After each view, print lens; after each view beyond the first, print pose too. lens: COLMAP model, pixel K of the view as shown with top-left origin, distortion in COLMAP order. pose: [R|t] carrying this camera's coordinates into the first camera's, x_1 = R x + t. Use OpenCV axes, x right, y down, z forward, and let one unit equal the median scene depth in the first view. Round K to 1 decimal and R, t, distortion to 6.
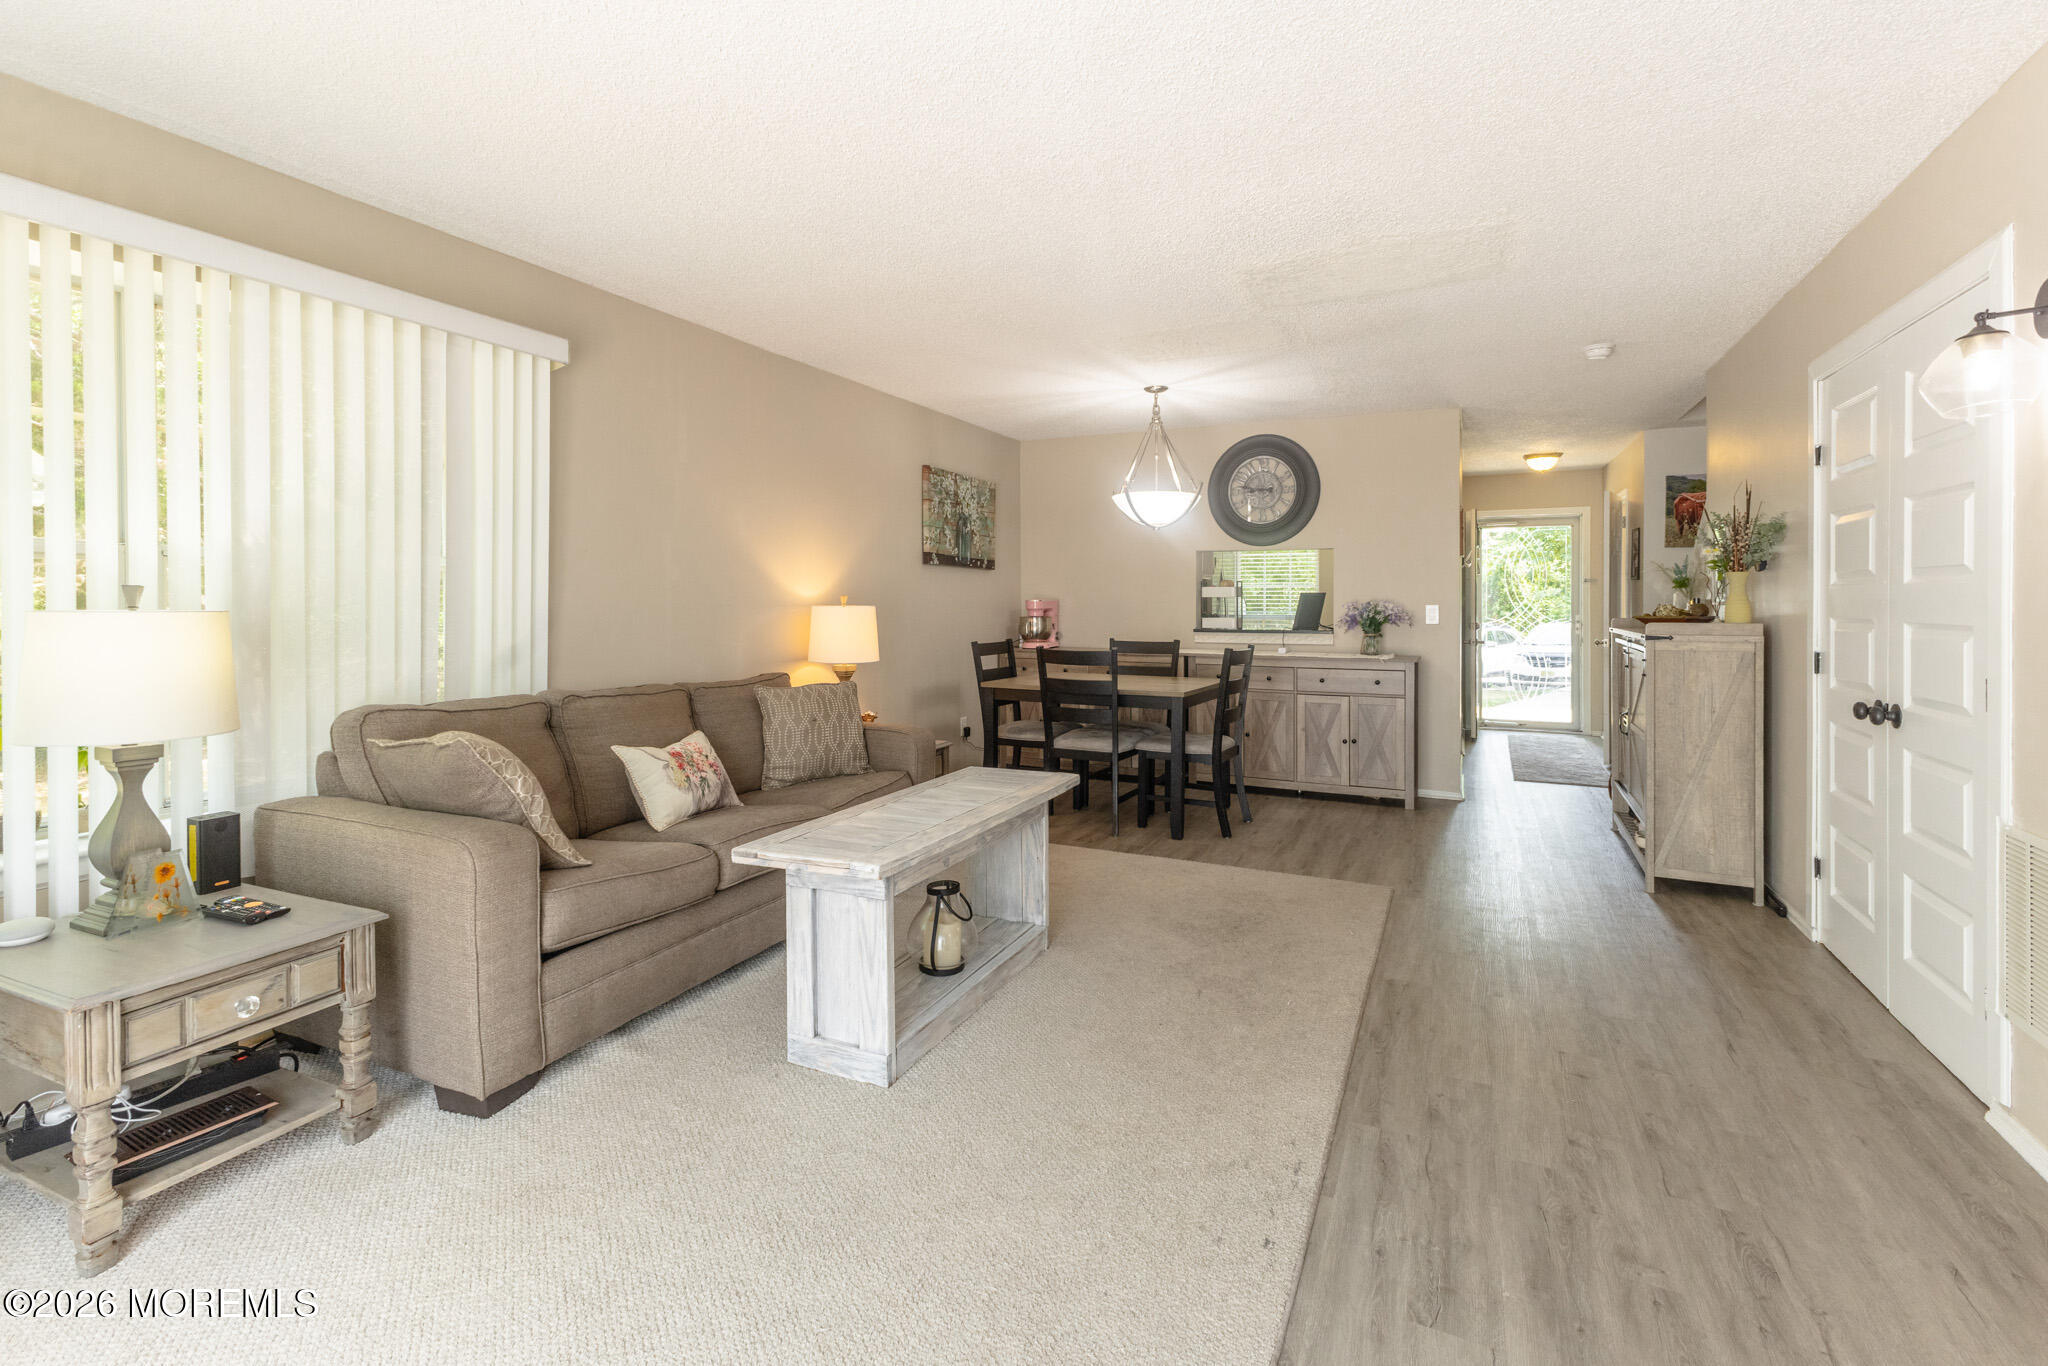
lens RADIAL K [[968.8, 0, 1069.3], [0, 968.8, 627.0], [0, 0, 1]] dist [0.005531, 0.002001]
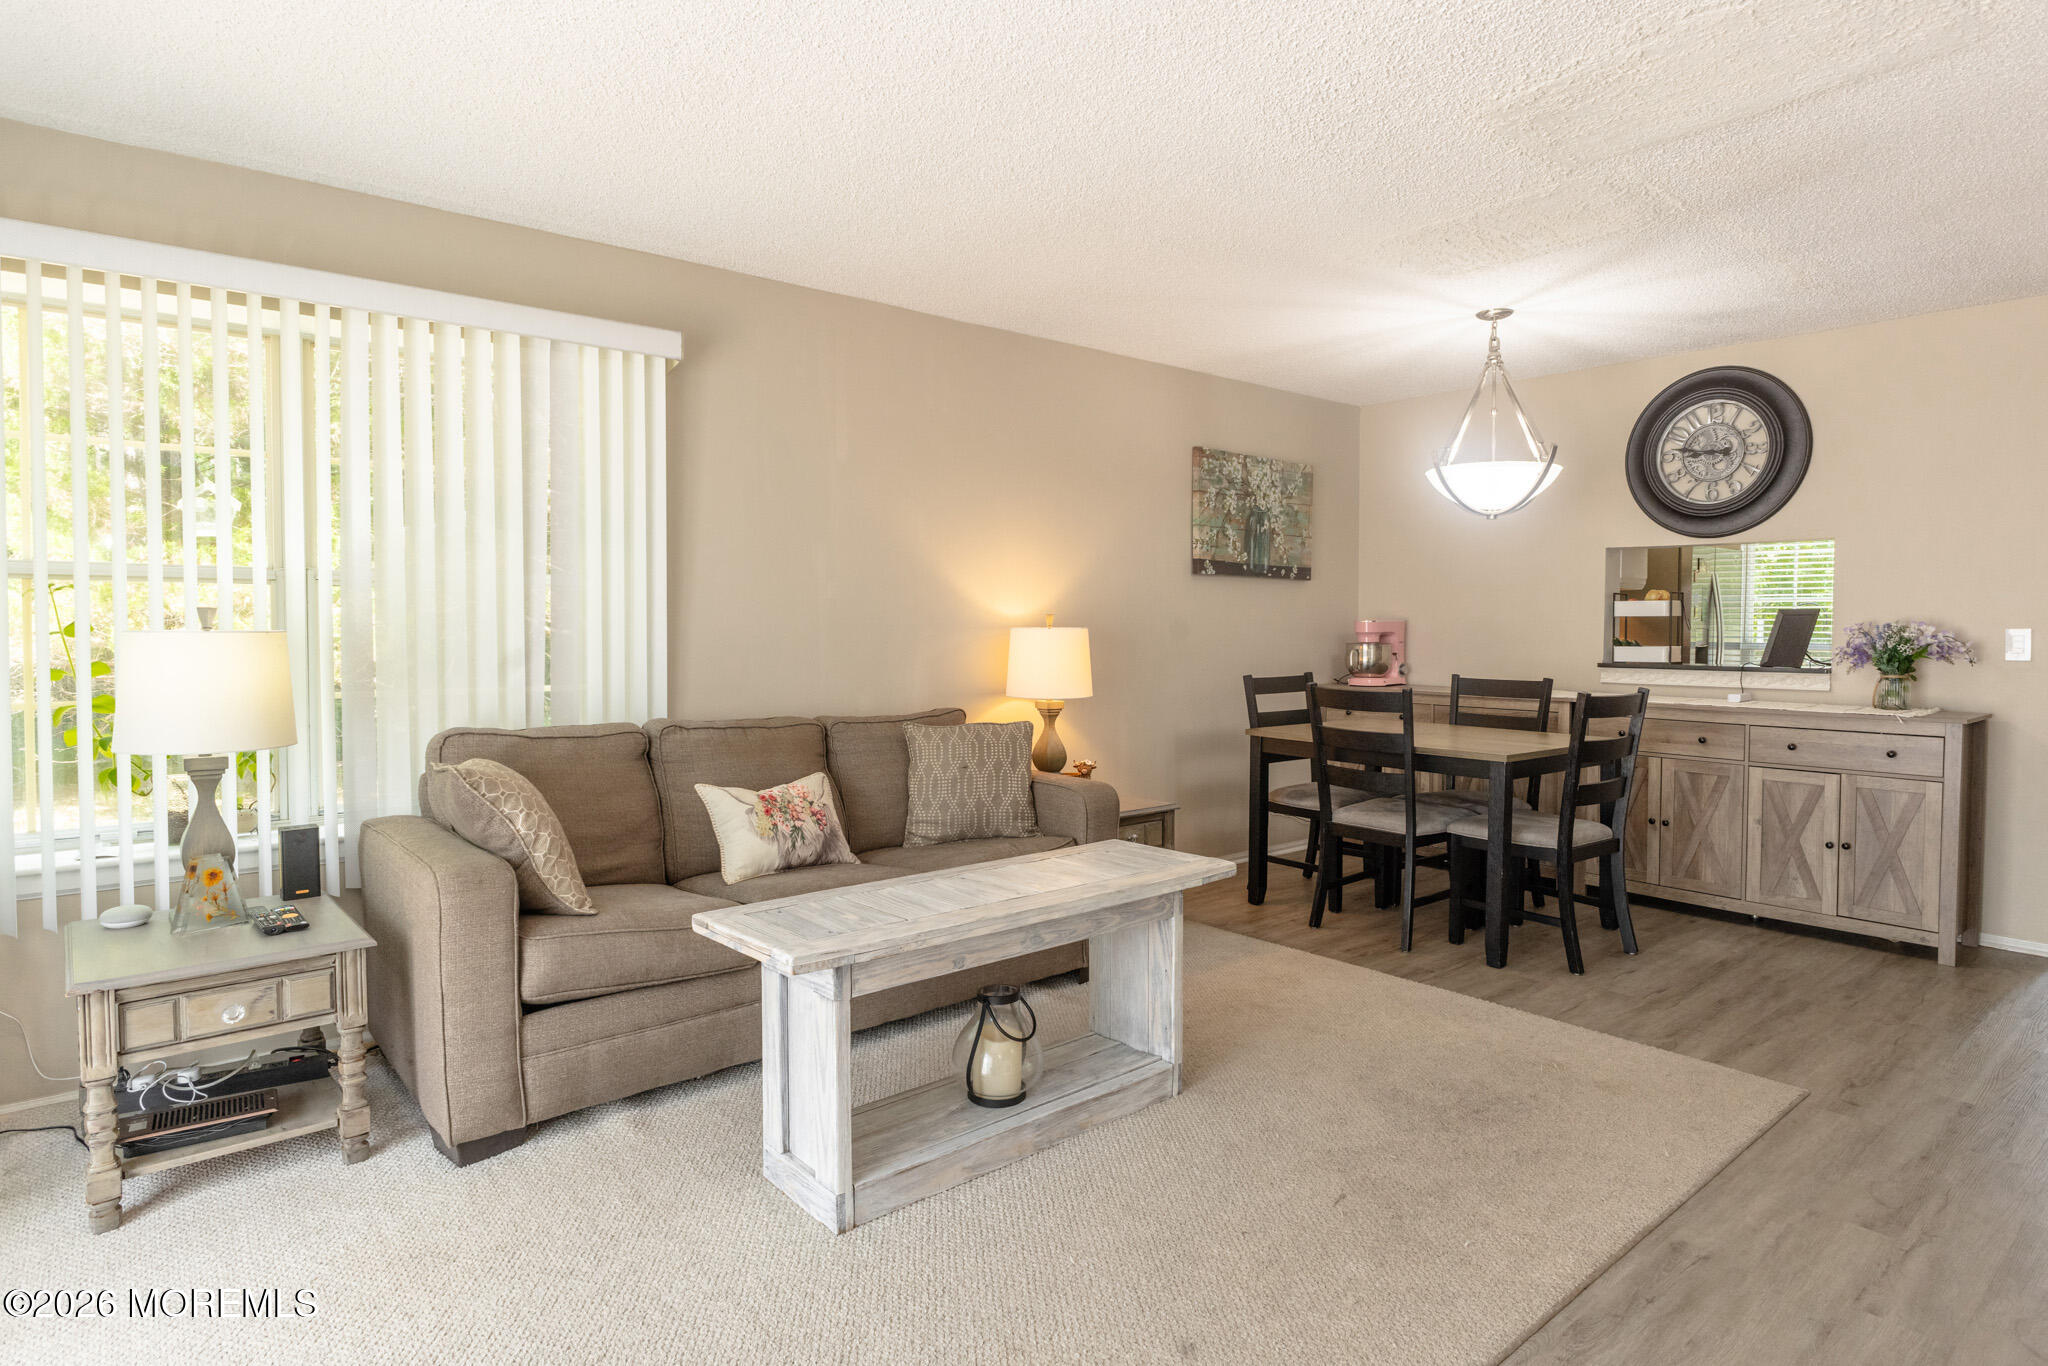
lens RADIAL K [[1180.2, 0, 1049.6], [0, 1180.2, 675.9], [0, 0, 1]] dist [-0.014554, 0.000424]
pose [[0.895687, 0.019372, -0.444264, 0.244109], [-0.011136, 0.999714, 0.021141, -0.002936], [0.444546, -0.013988, 0.895647, 0.139675]]
